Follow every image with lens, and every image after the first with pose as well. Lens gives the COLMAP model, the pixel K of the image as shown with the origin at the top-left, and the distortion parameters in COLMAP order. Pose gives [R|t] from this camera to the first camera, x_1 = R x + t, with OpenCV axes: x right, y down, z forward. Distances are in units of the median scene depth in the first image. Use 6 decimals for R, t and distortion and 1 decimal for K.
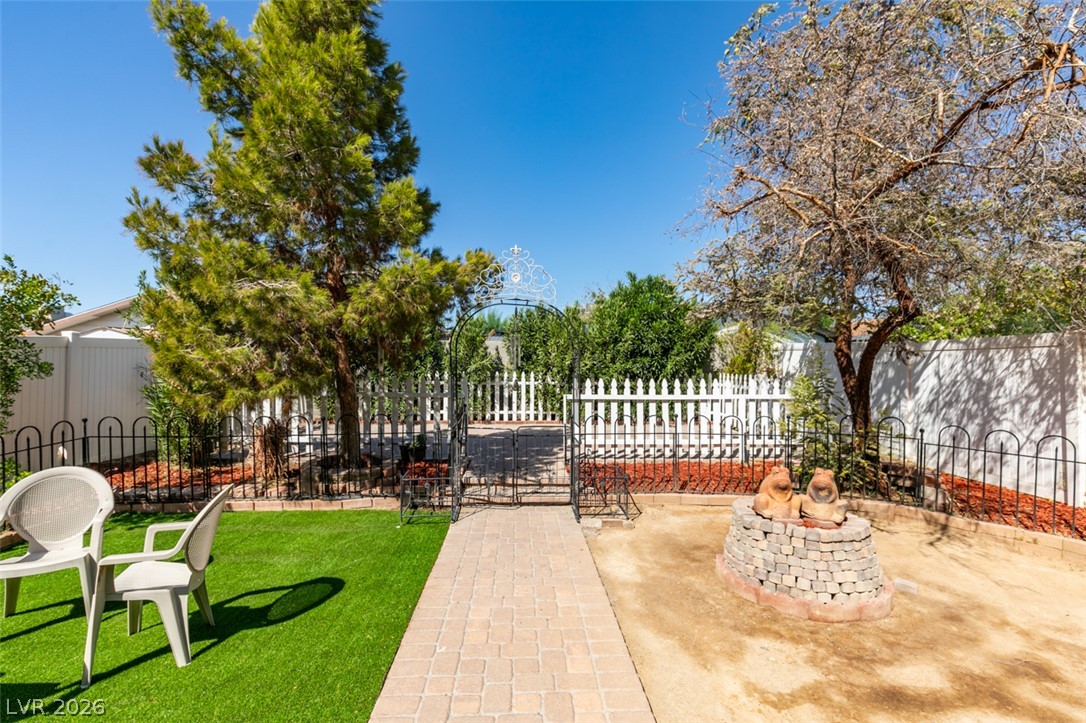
lens RADIAL K [[485.1, 0, 542.1], [0, 485.1, 363.9], [0, 0, 1]] dist [0.001160, 0.000407]
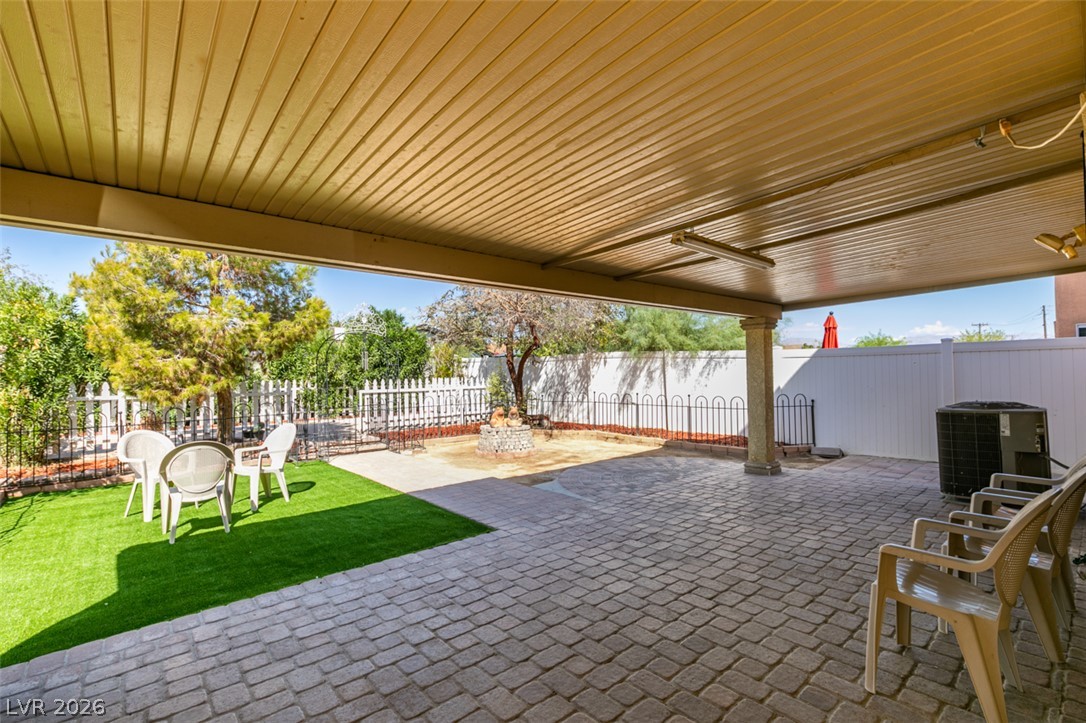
lens RADIAL K [[485.1, 0, 544.6], [0, 485.1, 365.2], [0, 0, 1]] dist [0.001160, 0.000407]
pose [[0.771585, -0.006011, 0.636098, -0.568757], [0.024625, 0.999488, -0.020426, 0.035542], [-0.635650, 0.031424, 0.771338, -0.665444]]
